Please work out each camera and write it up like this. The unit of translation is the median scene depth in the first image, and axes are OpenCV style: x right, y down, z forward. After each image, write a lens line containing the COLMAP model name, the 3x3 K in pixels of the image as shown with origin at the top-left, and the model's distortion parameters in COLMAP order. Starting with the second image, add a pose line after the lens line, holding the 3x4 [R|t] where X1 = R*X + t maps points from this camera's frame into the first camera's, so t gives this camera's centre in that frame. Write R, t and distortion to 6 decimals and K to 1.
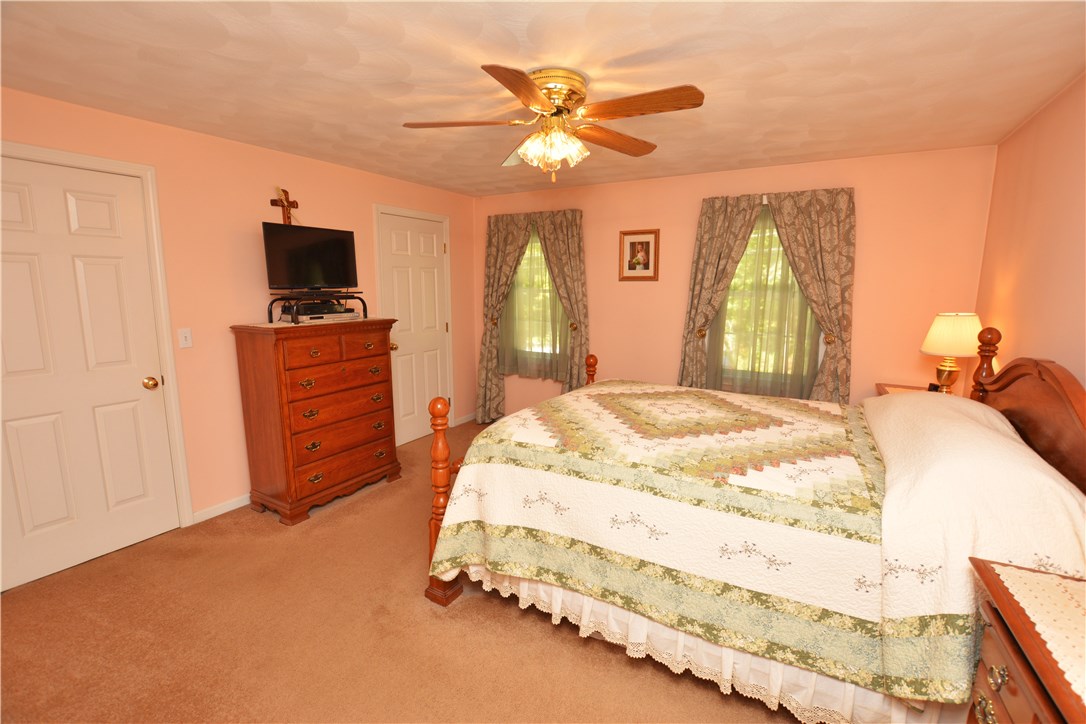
lens RADIAL K [[477.2, 0, 545.8], [0, 477.2, 360.0], [0, 0, 1]] dist [-0.034477, 0.005273]
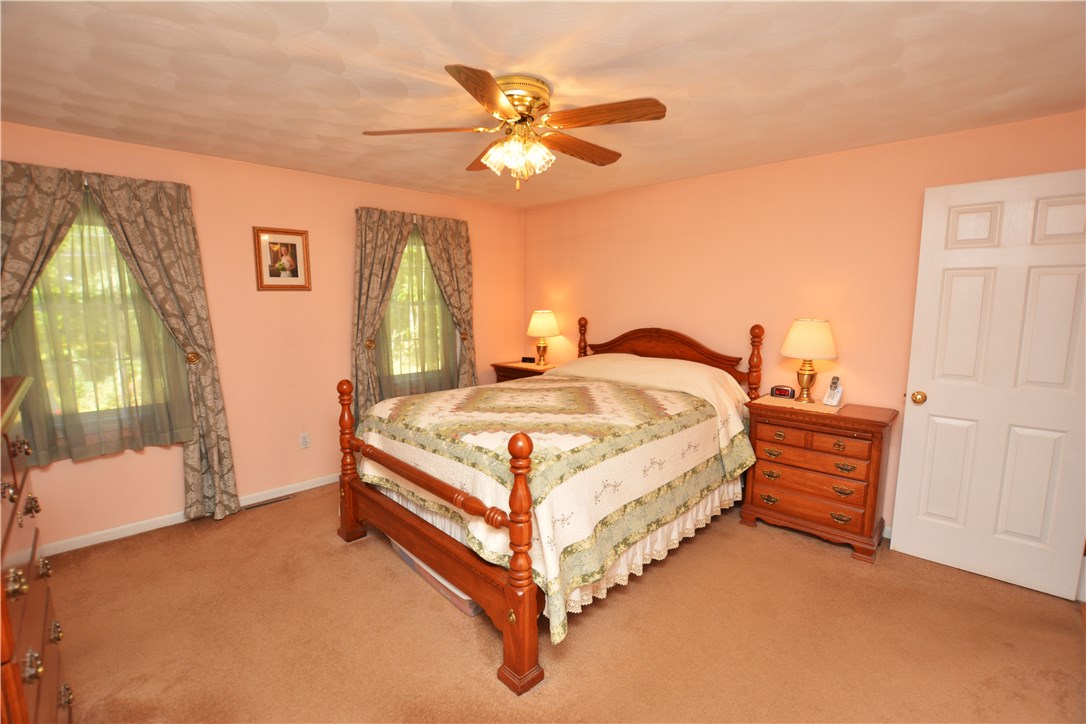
lens RADIAL K [[477.2, 0, 545.3], [0, 477.2, 361.0], [0, 0, 1]] dist [-0.034477, 0.005273]
pose [[0.245881, -0.130728, 0.960444, -0.563136], [0.151444, 0.983876, 0.095146, -0.064594], [-0.957396, 0.122059, 0.261714, 0.427000]]
